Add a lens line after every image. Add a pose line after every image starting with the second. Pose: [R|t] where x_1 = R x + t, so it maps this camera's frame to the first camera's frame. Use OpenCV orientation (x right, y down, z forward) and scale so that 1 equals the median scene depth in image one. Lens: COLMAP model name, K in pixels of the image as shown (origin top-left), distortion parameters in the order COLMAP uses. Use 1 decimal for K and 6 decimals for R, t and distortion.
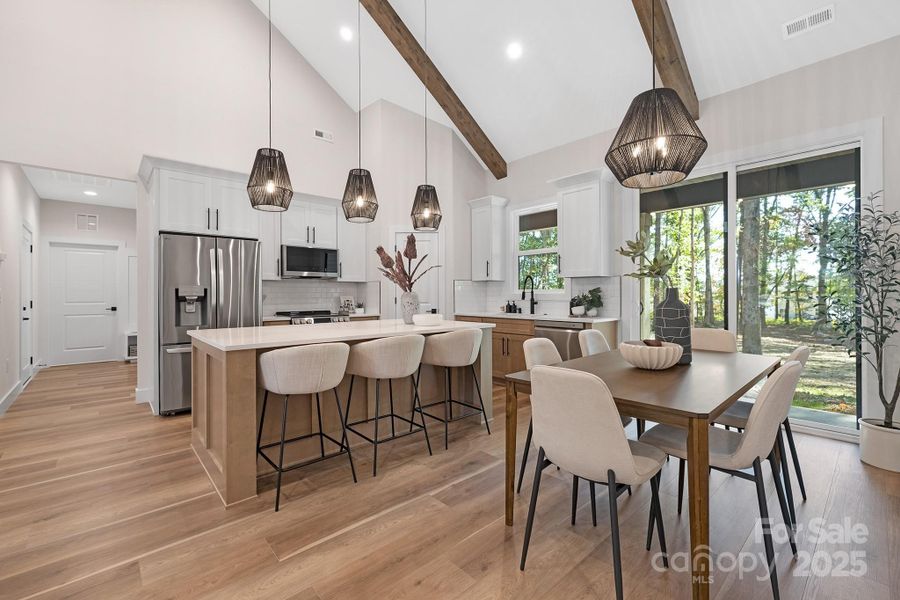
lens RADIAL K [[382.9, 0, 451.5], [0, 382.9, 292.1], [0, 0, 1]] dist [0.001592, -0.001122]
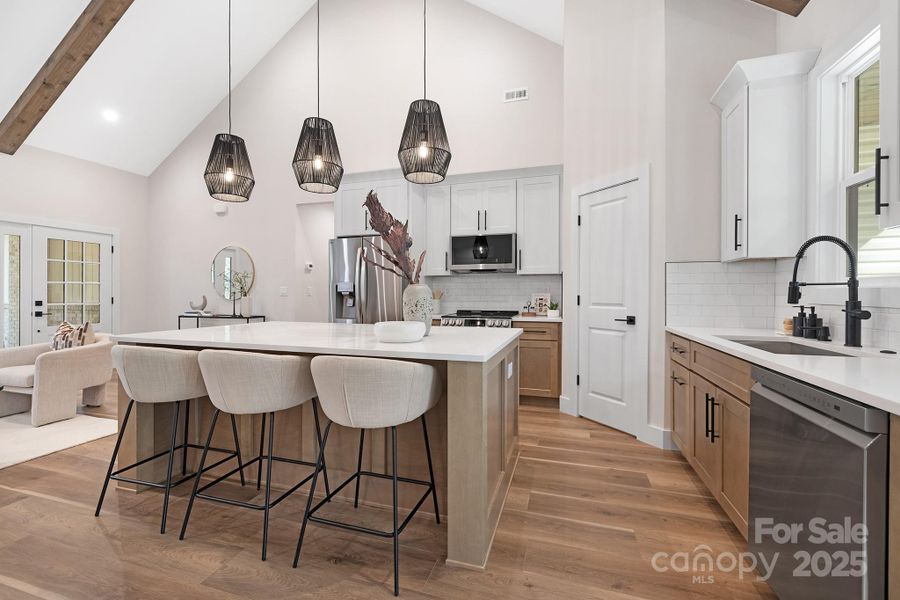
lens RADIAL K [[382.9, 0, 451.8], [0, 382.9, 295.9], [0, 0, 1]] dist [0.001592, -0.001122]
pose [[0.510733, 0.008927, -0.859693, 0.338278], [0.000729, 0.999941, 0.010817, 0.008064], [0.859739, -0.006152, 0.510696, 0.539032]]
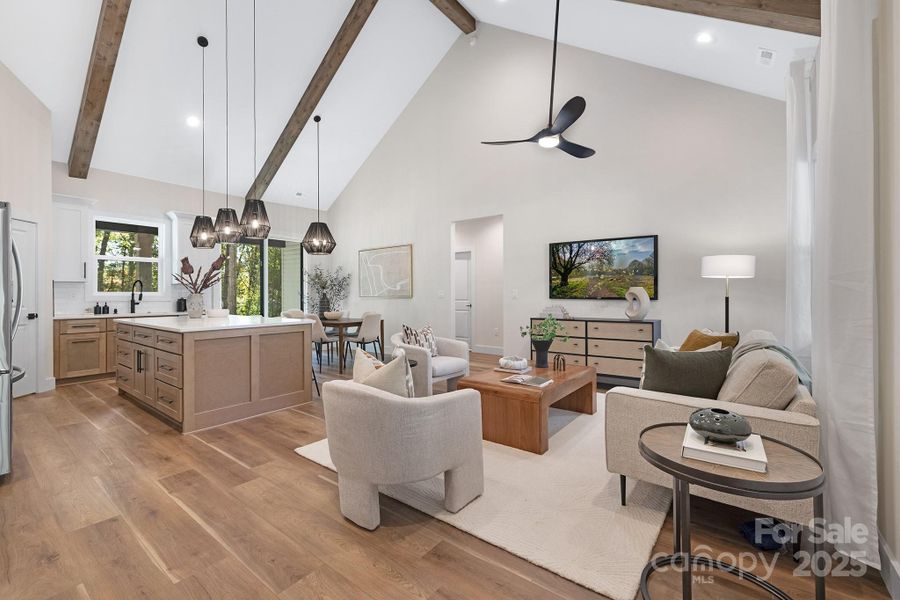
lens RADIAL K [[382.9, 0, 450.9], [0, 382.9, 296.6], [0, 0, 1]] dist [0.001592, -0.001122]
pose [[-0.169821, -0.000148, 0.985475, -1.138702], [-0.002355, 0.999997, -0.000256, 0.005705], [-0.985472, -0.002364, -0.169821, 0.269625]]
